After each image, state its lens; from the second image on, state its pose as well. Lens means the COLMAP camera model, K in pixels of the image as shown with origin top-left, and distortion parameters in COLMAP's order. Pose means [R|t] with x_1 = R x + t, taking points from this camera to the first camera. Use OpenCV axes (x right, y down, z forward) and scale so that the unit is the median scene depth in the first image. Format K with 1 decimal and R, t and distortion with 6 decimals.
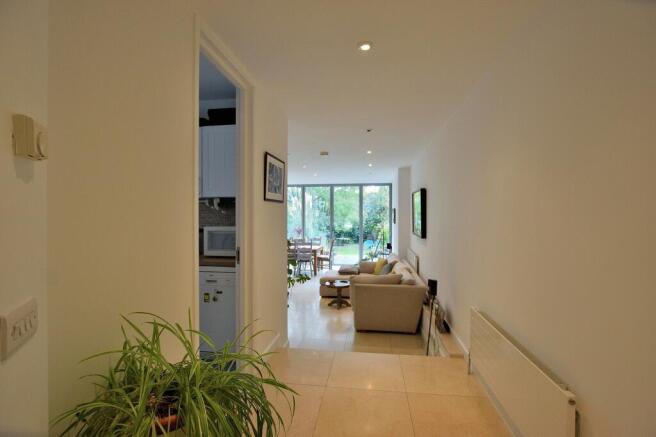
lens RADIAL K [[301.7, 0, 329.9], [0, 301.7, 215.2], [0, 0, 1]] dist [-0.012983, -0.000296]
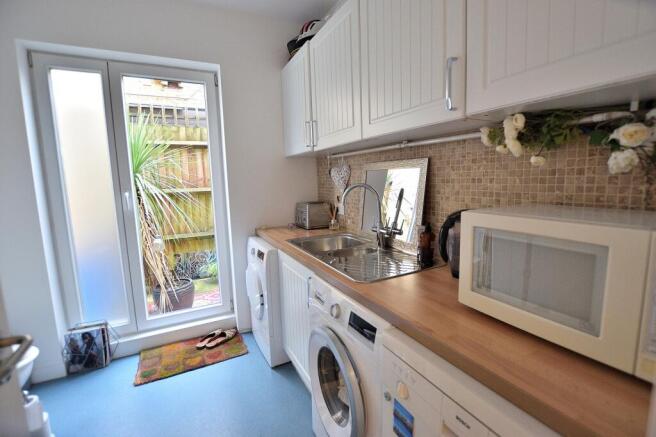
lens RADIAL K [[301.7, 0, 328.3], [0, 301.7, 216.5], [0, 0, 1]] dist [-0.012983, -0.000296]
pose [[0.594109, 0.087291, -0.799634, -0.244968], [0.024445, 0.991676, 0.126417, 0.002901], [0.804013, -0.094652, 0.587030, 0.684313]]
